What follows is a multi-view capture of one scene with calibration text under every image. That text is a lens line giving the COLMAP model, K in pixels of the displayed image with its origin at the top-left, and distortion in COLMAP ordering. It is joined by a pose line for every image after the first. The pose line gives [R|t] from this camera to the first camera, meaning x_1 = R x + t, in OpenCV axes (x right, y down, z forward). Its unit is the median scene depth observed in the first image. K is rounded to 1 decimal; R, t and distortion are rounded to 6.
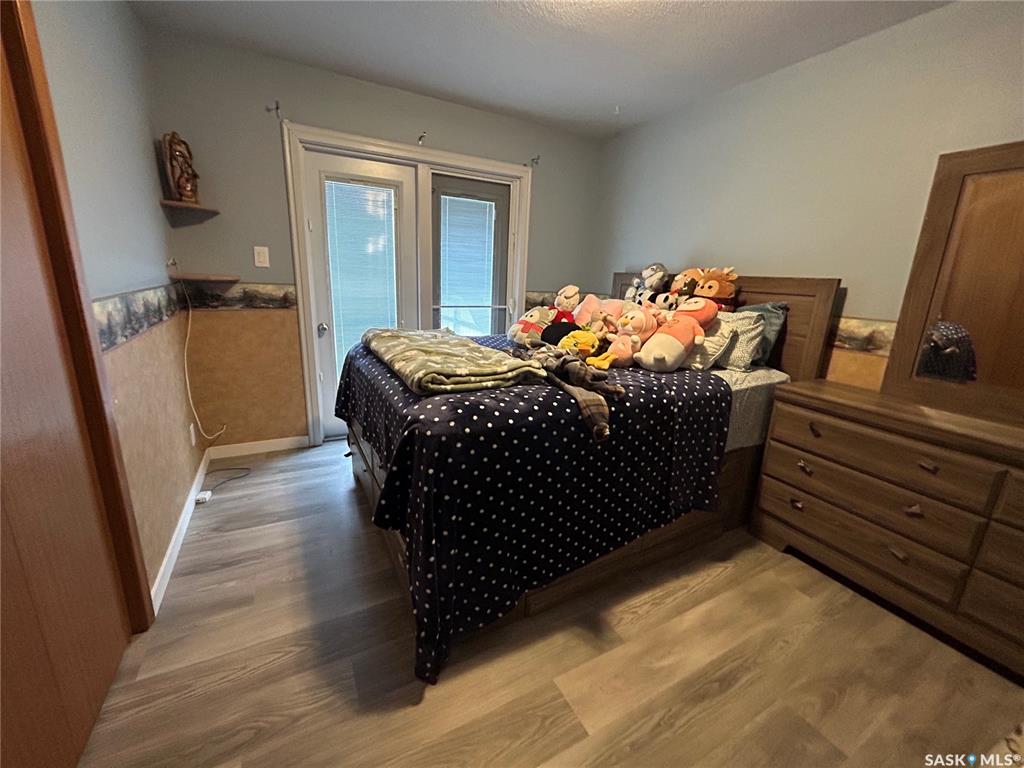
lens RADIAL K [[415.5, 0, 513.8], [0, 415.5, 382.2], [0, 0, 1]] dist [0.000683, 0.000317]
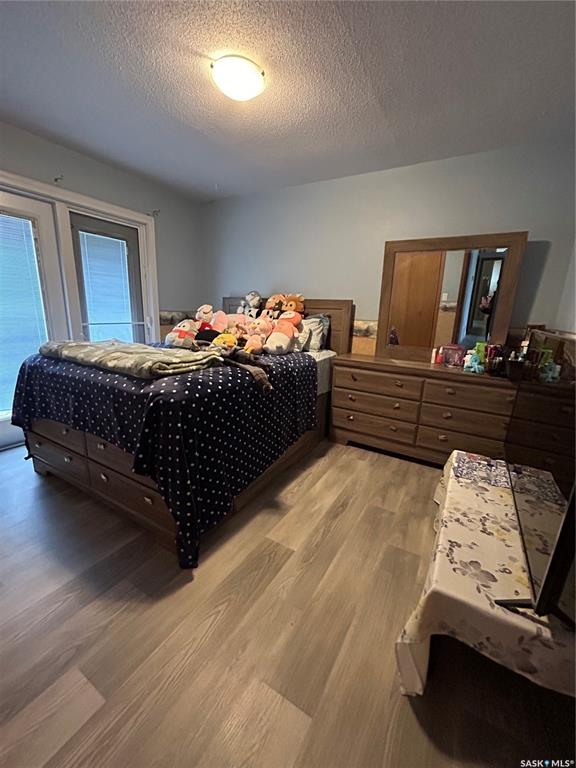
lens RADIAL K [[311.6, 0, 288.0], [0, 311.6, 384.0], [0, 0, 1]] dist [0.000683, 0.000317]
pose [[0.857462, -0.127876, 0.498405, -0.258144], [0.126221, 0.991305, 0.037186, 0.048936], [-0.498826, 0.031023, 0.866146, -0.104945]]
